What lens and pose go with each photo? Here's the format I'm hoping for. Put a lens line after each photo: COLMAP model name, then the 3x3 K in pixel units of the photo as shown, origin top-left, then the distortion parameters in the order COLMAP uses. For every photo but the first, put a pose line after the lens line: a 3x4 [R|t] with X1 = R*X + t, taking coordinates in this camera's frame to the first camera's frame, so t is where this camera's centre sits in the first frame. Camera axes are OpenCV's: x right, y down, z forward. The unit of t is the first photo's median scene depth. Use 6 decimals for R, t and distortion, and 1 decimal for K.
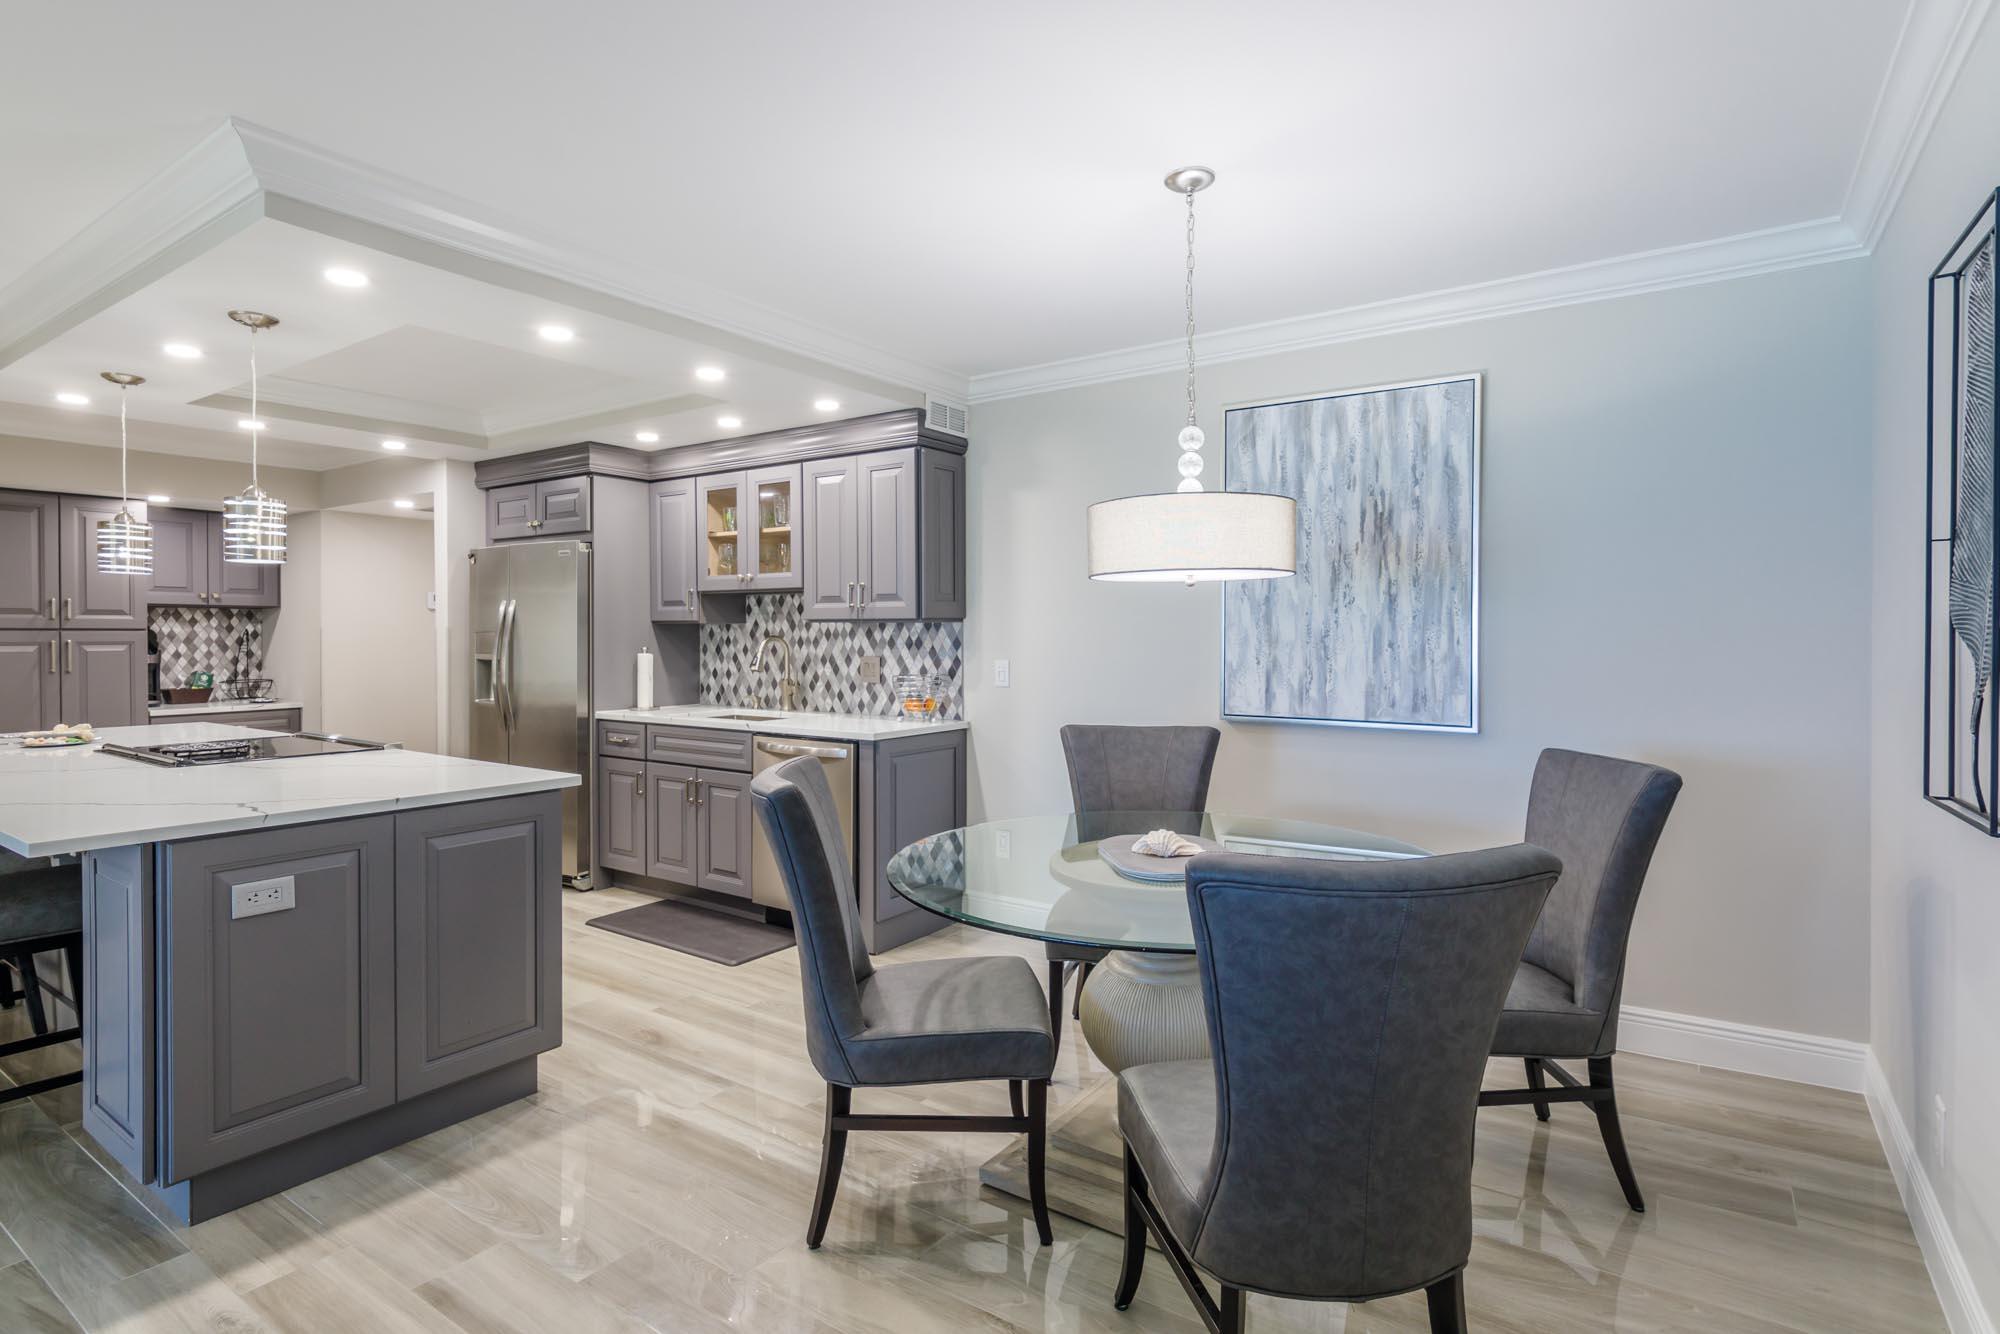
lens RADIAL K [[980.2, 0, 1021.2], [0, 980.2, 641.6], [0, 0, 1]] dist [-0.000706, -0.000224]
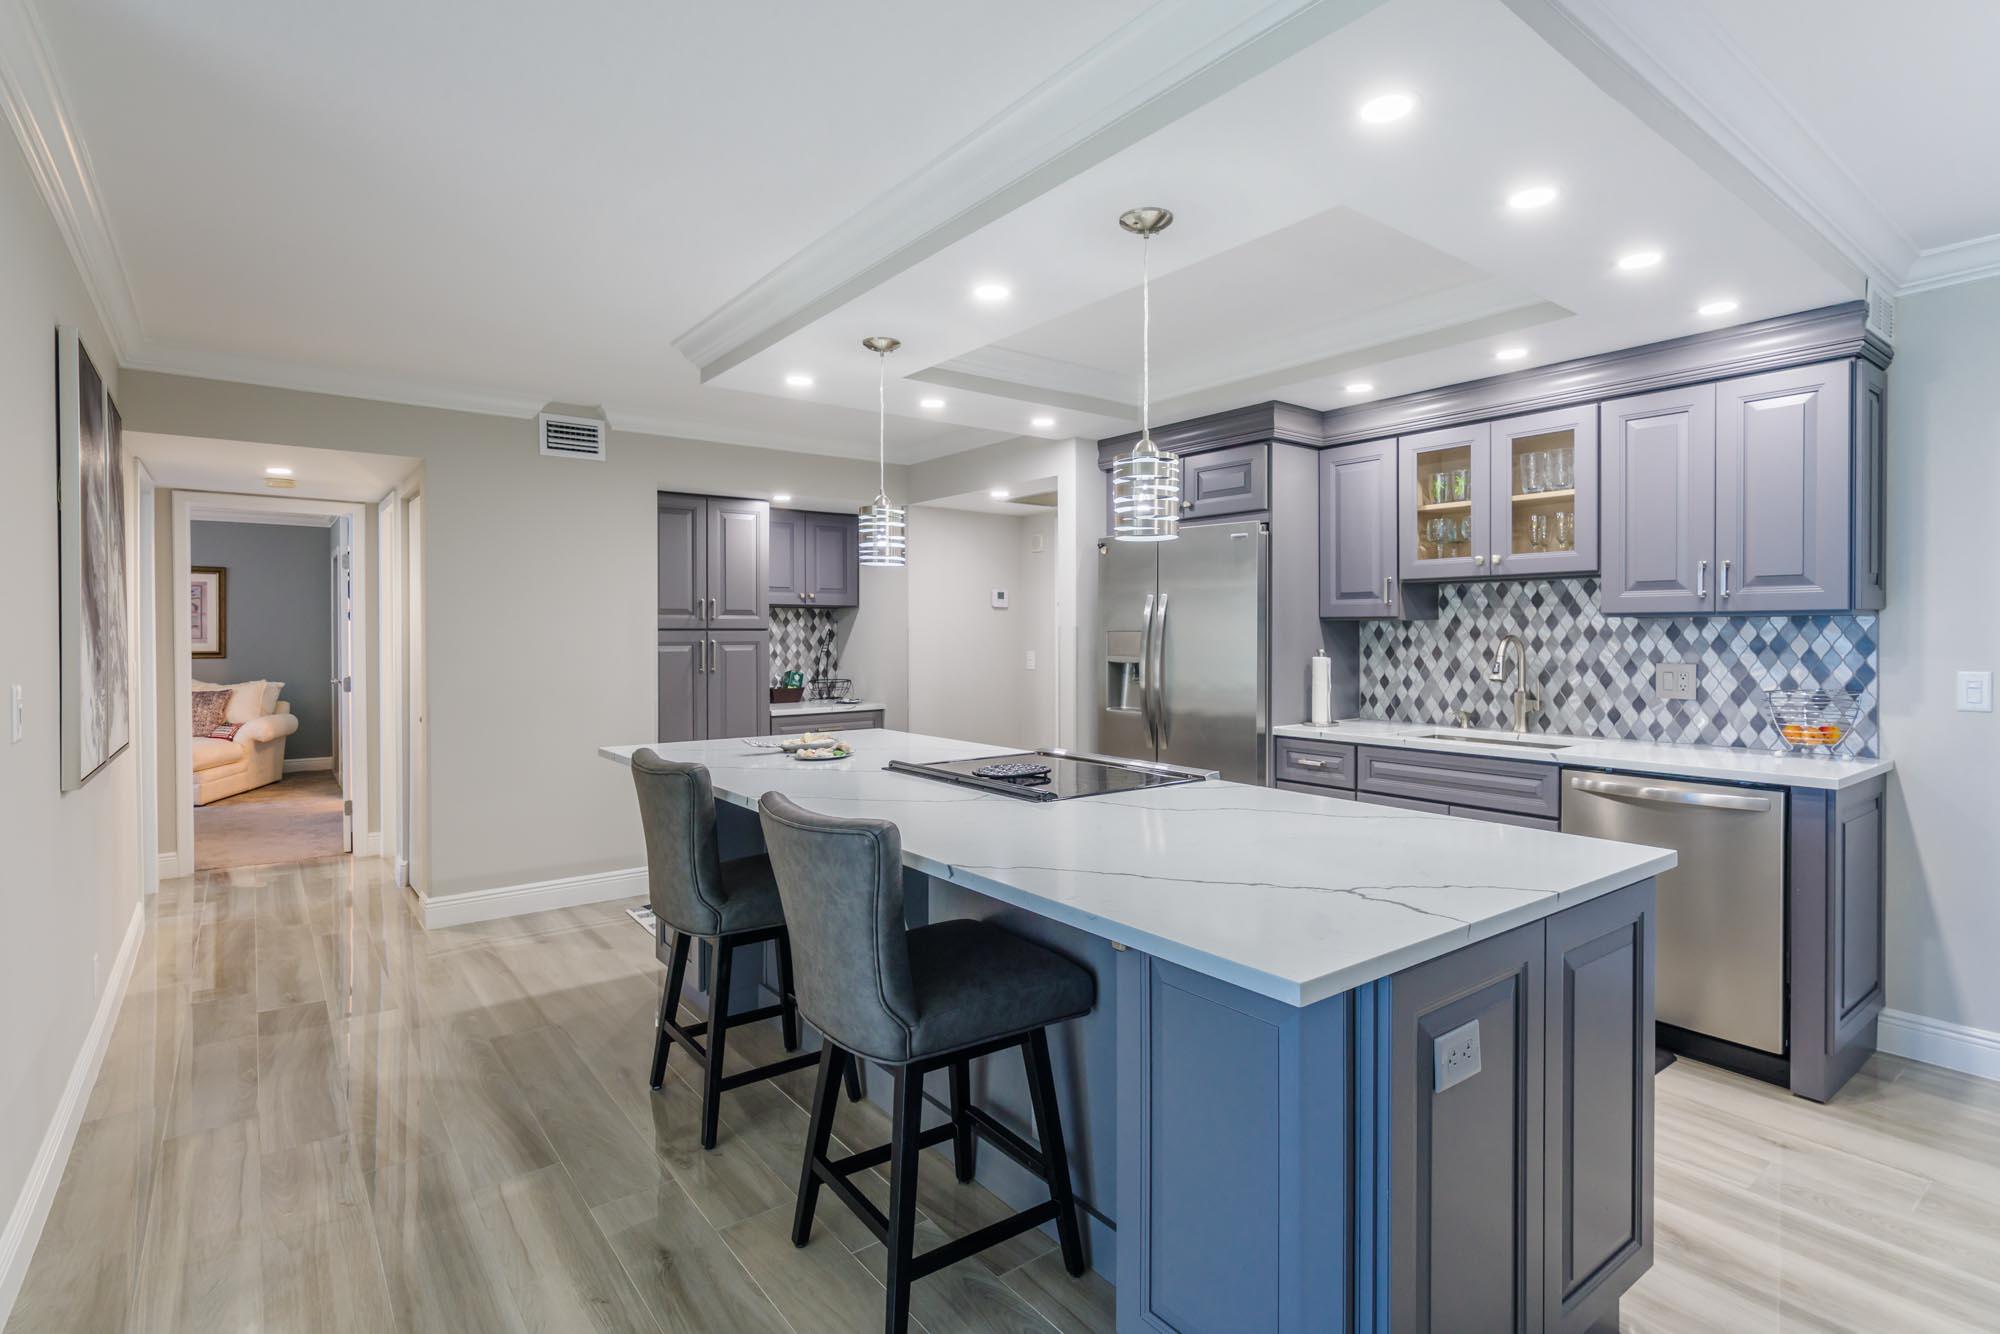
lens RADIAL K [[980.2, 0, 1021.2], [0, 980.2, 641.6], [0, 0, 1]] dist [-0.000706, -0.000224]
pose [[0.949258, 0.001505, -0.314494, -0.382034], [-0.001506, 0.999999, 0.000241, -0.000492], [0.314494, 0.000244, 0.949259, 0.146377]]
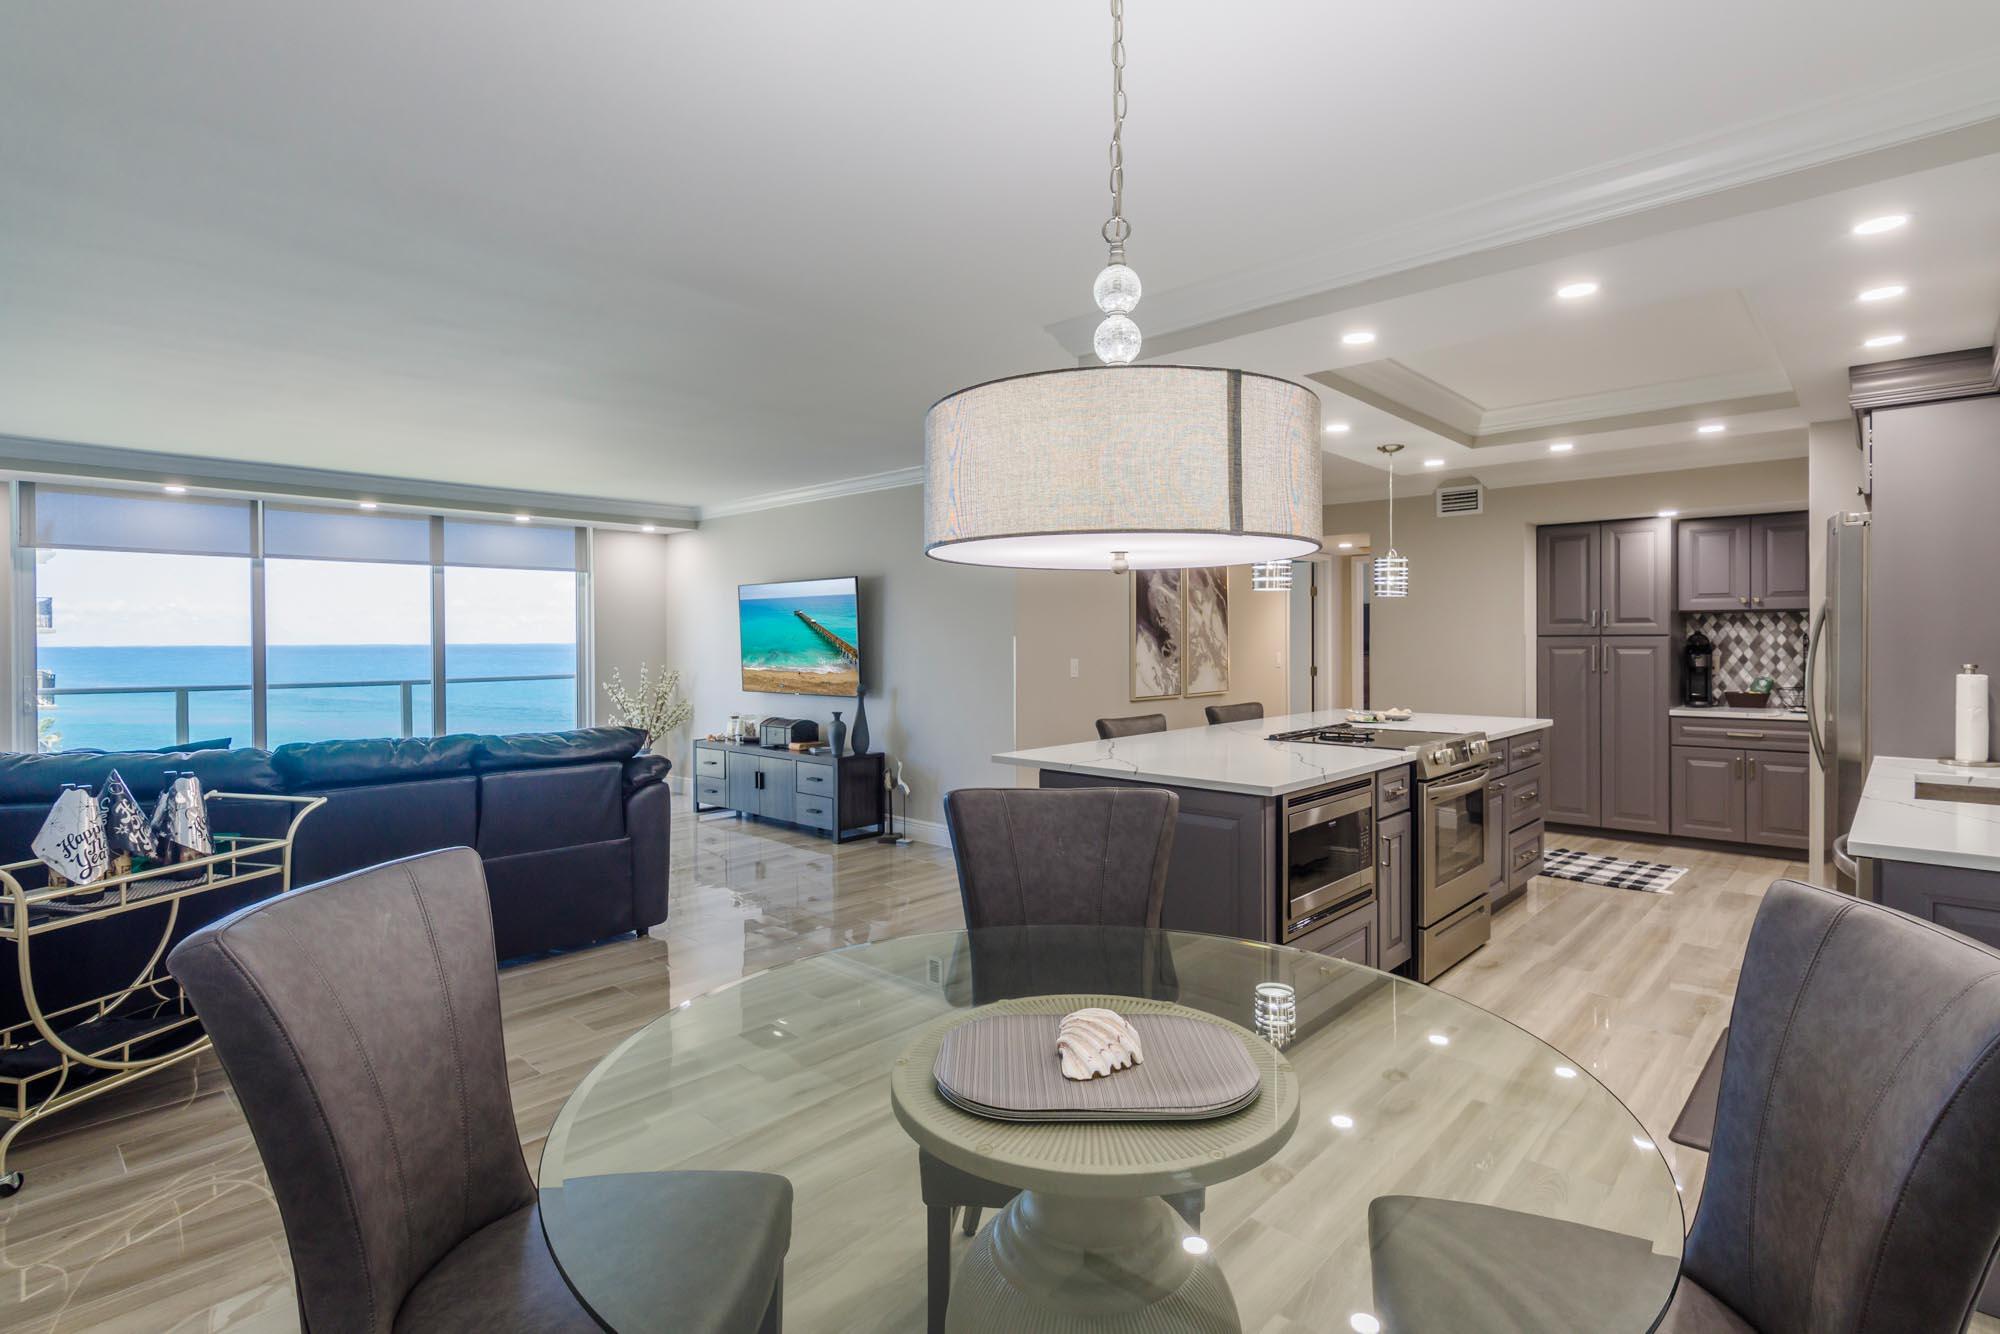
lens RADIAL K [[976.6, 0, 1004.1], [0, 976.6, 643.6], [0, 0, 1]] dist [0.001730, 0.000335]
pose [[-0.164408, 0.007796, -0.986362, 0.348368], [-0.002877, 0.999961, 0.008383, -0.011275], [0.986388, 0.004216, -0.164380, 0.519748]]
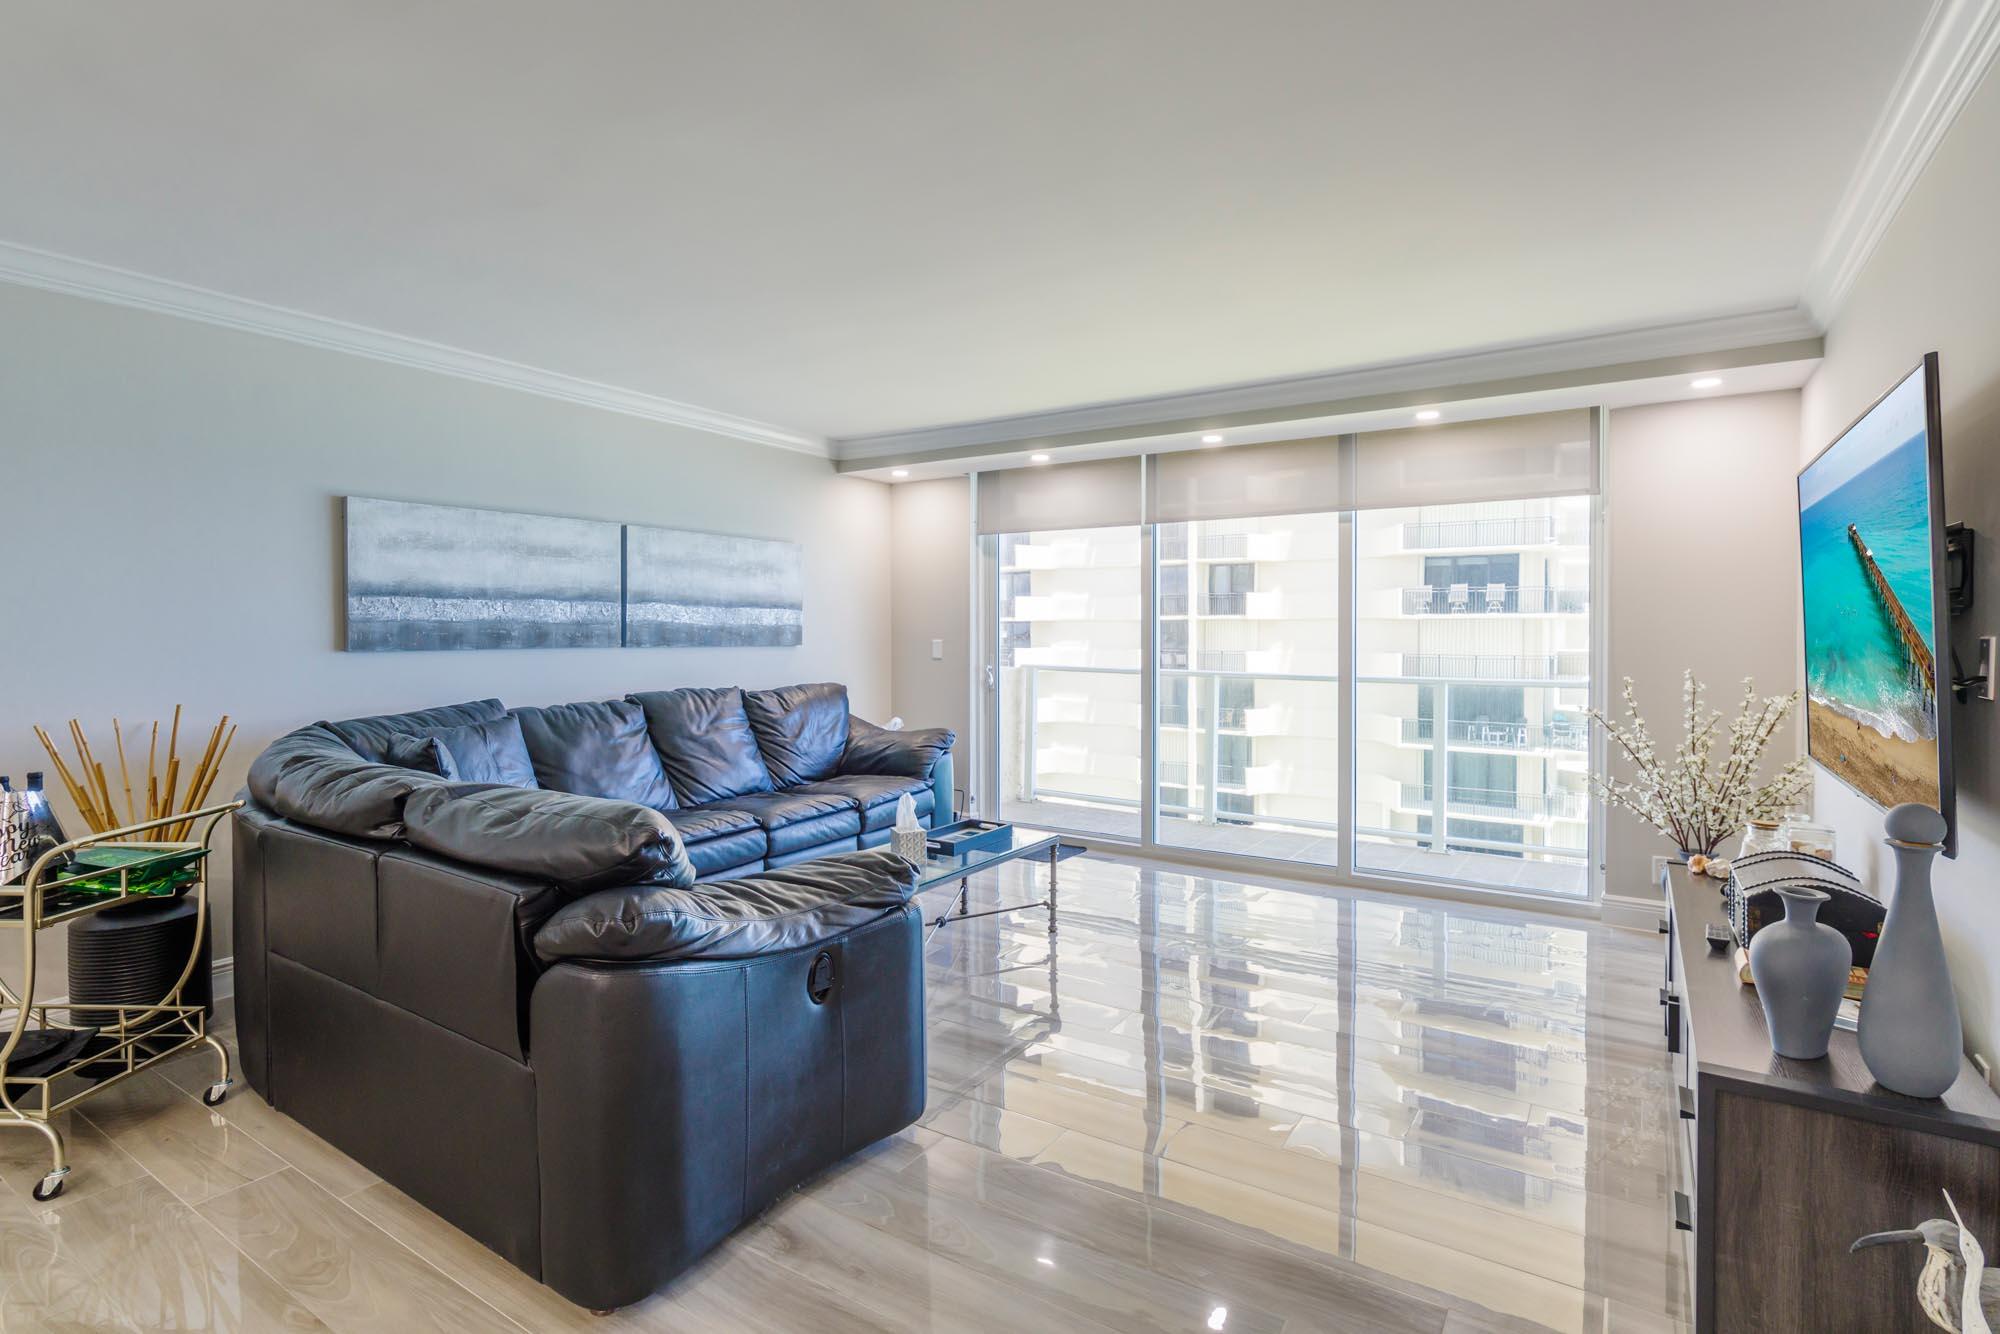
lens RADIAL K [[976.6, 0, 1004.1], [0, 976.6, 643.6], [0, 0, 1]] dist [0.001730, 0.000335]
pose [[-0.999995, 0.001359, -0.002912, -0.649349], [0.001286, 0.999689, 0.024918, -0.004324], [0.002945, 0.024914, -0.999685, 0.422455]]
